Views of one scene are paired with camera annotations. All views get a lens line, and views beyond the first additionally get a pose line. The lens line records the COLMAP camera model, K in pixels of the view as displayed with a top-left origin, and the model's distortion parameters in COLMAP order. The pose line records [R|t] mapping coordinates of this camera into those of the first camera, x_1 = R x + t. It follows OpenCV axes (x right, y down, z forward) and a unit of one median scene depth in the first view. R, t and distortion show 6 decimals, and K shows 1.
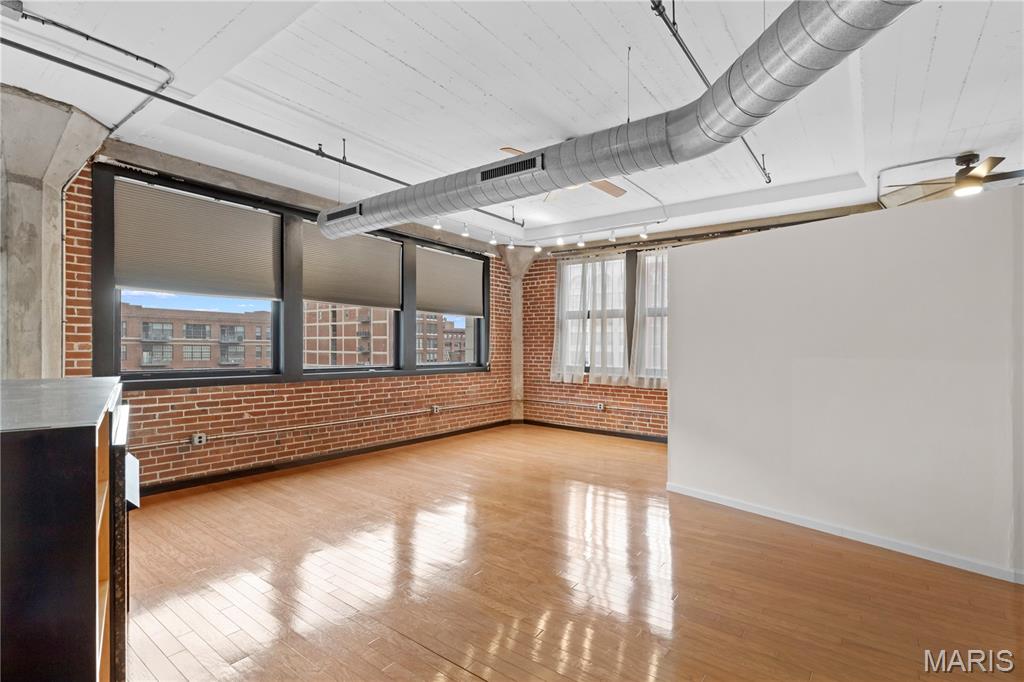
lens RADIAL K [[470.1, 0, 528.2], [0, 470.1, 350.4], [0, 0, 1]] dist [0.003905, -0.002732]
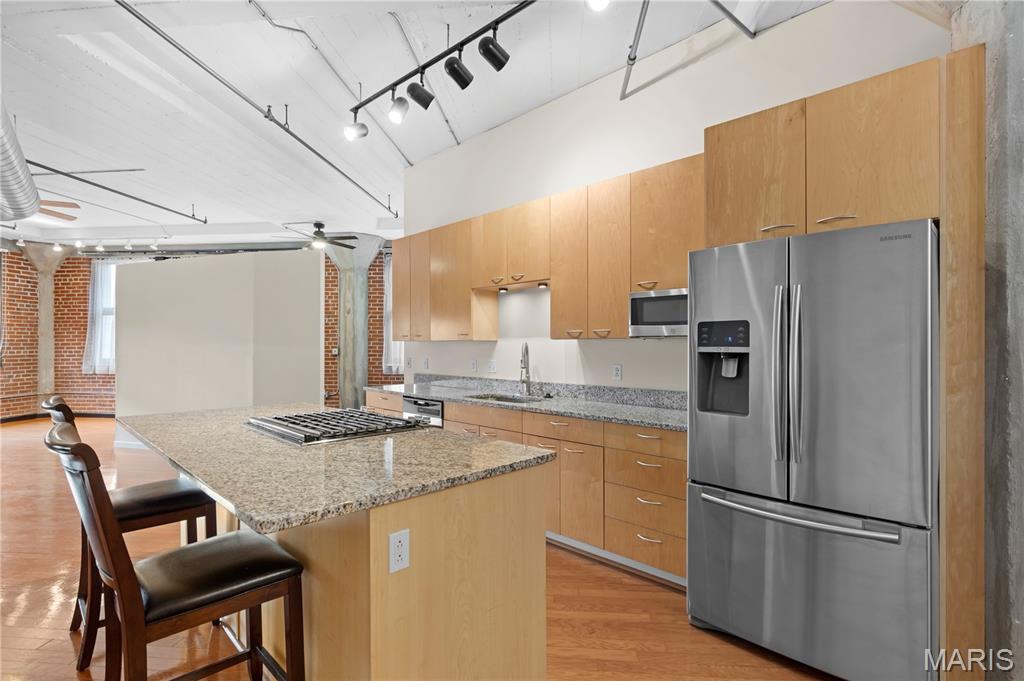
lens RADIAL K [[489.6, 0, 517.1], [0, 489.6, 337.3], [0, 0, 1]] dist [-0.001390, -0.000035]
pose [[0.862968, -0.007893, 0.505196, 0.371596], [0.016557, 0.999783, -0.012662, 0.015928], [-0.504987, 0.019291, 0.862912, -0.490102]]
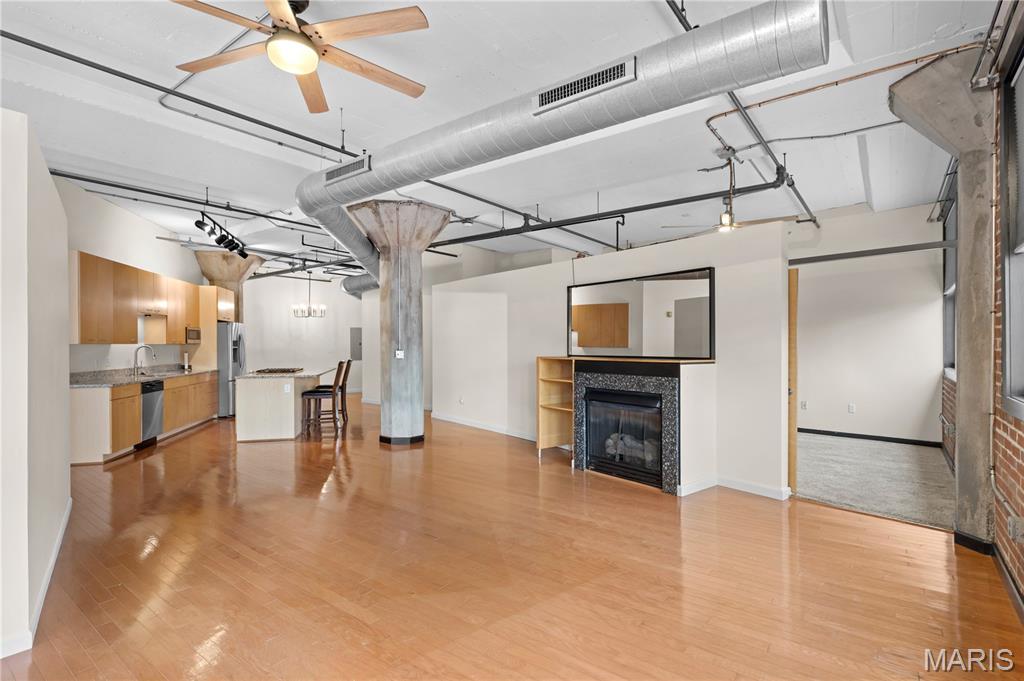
lens RADIAL K [[489.6, 0, 515.9], [0, 489.6, 347.5], [0, 0, 1]] dist [-0.001390, -0.000035]
pose [[-0.999624, -0.009650, 0.025678, -0.118293], [-0.009251, 0.999835, 0.015622, -0.003444], [-0.025824, 0.015379, -0.999548, 0.924123]]
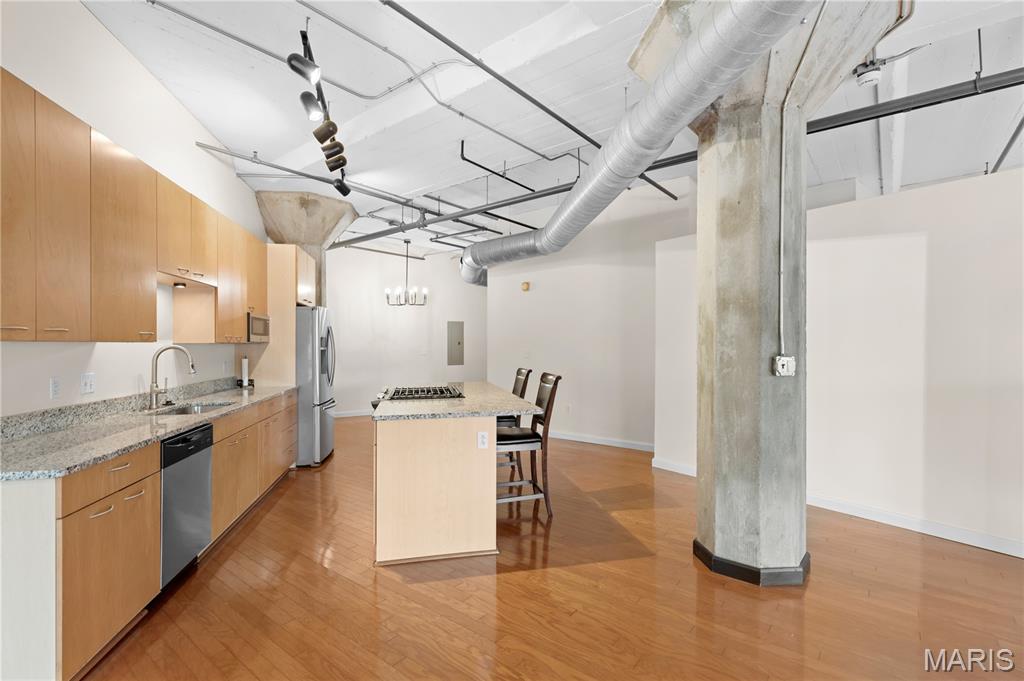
lens RADIAL K [[470.1, 0, 520.6], [0, 470.1, 346.0], [0, 0, 1]] dist [0.003905, -0.002732]
pose [[-0.998785, -0.006988, 0.048787, 0.290951], [-0.006366, 0.999896, 0.012902, 0.006777], [-0.048872, 0.012576, -0.998726, 0.402897]]
